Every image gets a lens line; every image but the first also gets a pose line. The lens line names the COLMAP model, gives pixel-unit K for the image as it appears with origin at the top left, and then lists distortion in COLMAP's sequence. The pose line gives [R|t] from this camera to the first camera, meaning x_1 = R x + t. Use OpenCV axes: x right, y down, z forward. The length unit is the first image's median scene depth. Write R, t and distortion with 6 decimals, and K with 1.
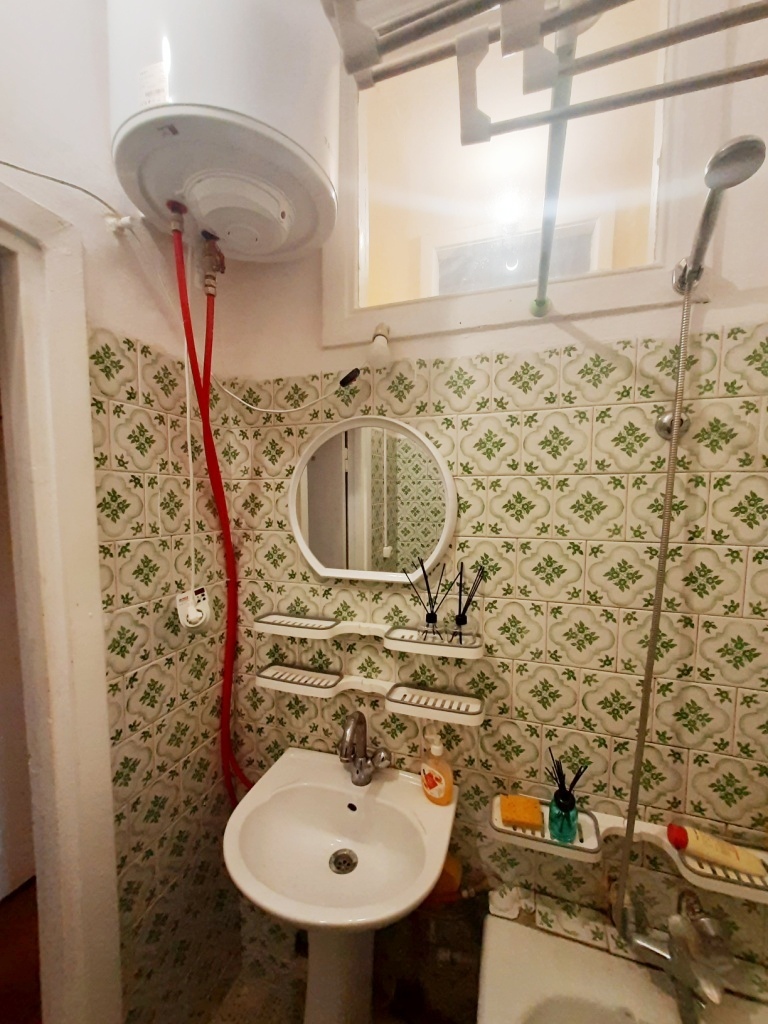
lens RADIAL K [[405.8, 0, 386.2], [0, 405.8, 528.1], [0, 0, 1]] dist [0.003417, 0.000098]
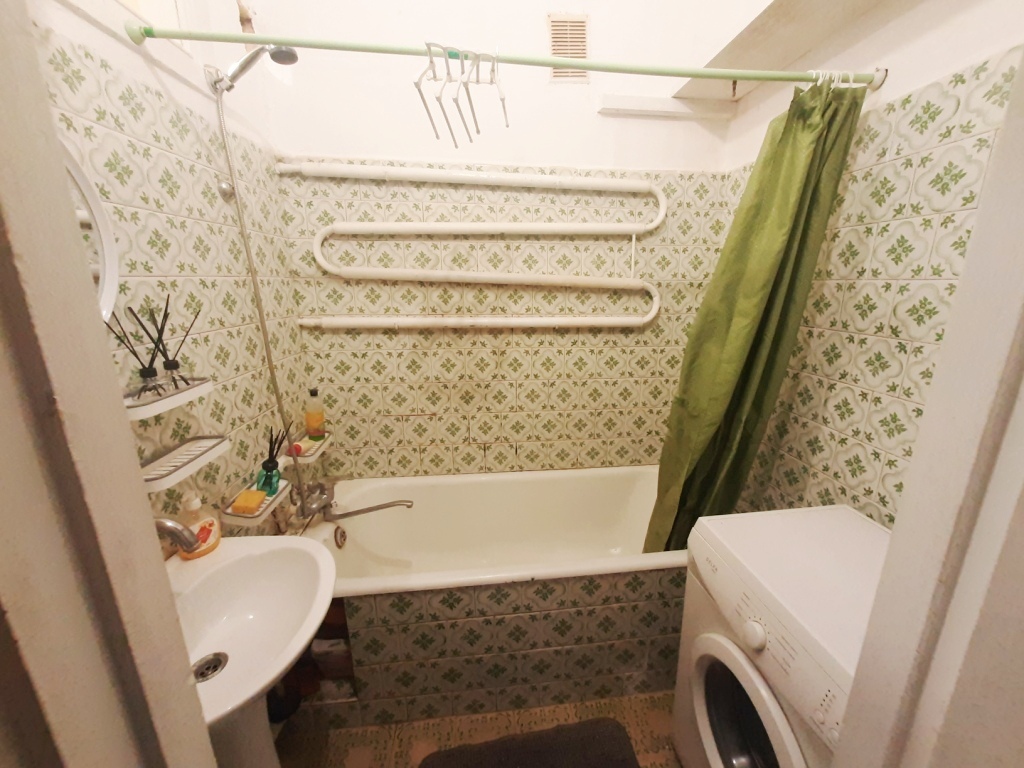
lens RADIAL K [[405.8, 0, 527.1], [0, 405.8, 384.0], [0, 0, 1]] dist [0.003417, 0.000098]
pose [[-0.405805, -0.230499, 0.884416, -1.047130], [0.082185, 0.954552, 0.286488, 0.066133], [-0.910257, 0.188944, -0.368419, 0.623752]]
